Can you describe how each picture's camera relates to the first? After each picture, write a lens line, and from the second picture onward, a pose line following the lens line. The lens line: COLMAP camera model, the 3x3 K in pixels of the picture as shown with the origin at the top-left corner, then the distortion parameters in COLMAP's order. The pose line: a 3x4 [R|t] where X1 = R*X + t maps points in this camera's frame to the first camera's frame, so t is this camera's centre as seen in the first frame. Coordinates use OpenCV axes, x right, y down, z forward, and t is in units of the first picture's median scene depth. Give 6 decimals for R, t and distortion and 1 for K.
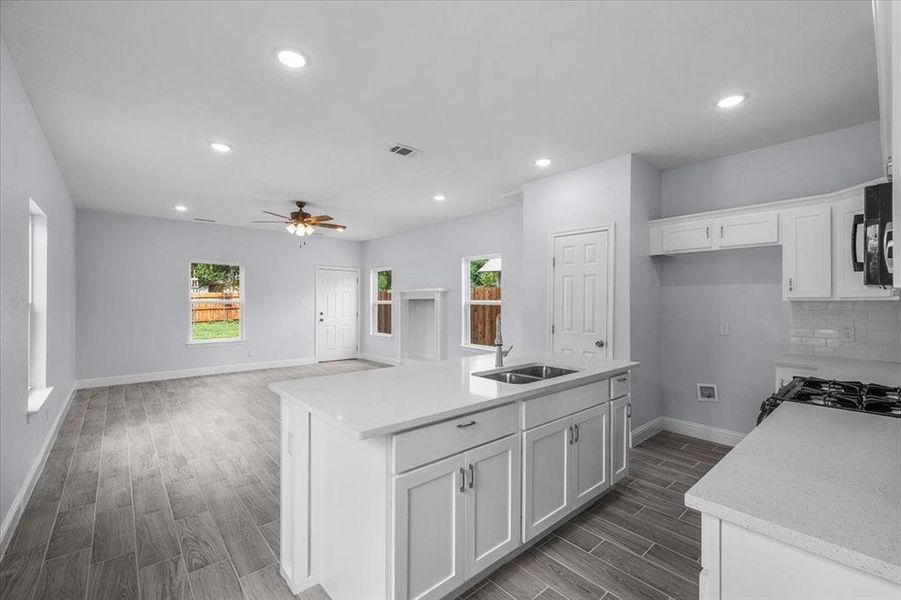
lens RADIAL K [[382.0, 0, 451.4], [0, 382.0, 298.7], [0, 0, 1]] dist [0.002630, 0.001456]
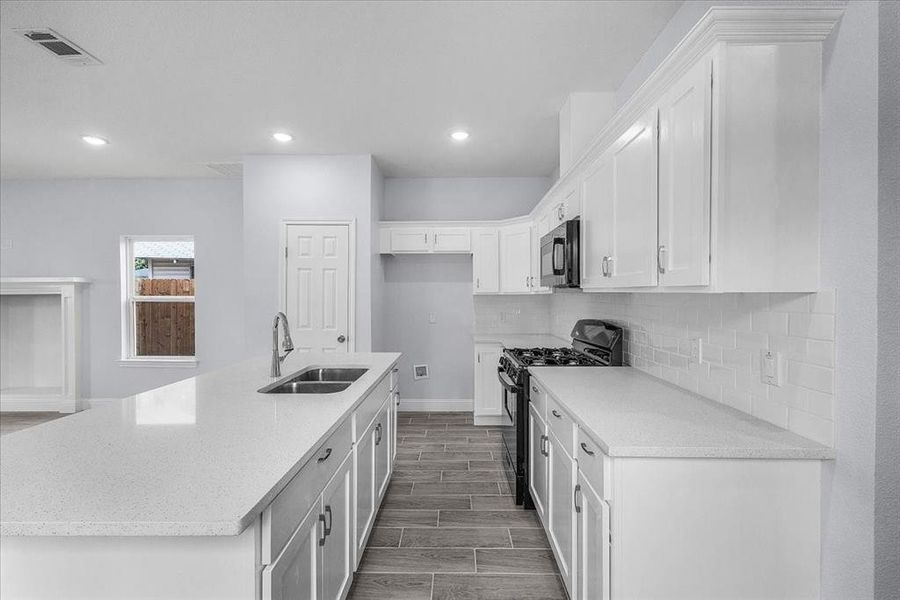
lens RADIAL K [[381.5, 0, 452.0], [0, 381.5, 298.6], [0, 0, 1]] dist [0.002630, 0.001456]
pose [[0.670819, -0.009891, 0.741555, -0.121126], [0.001320, 0.999925, 0.012144, 0.001392], [-0.741620, -0.007167, 0.670782, 0.100933]]
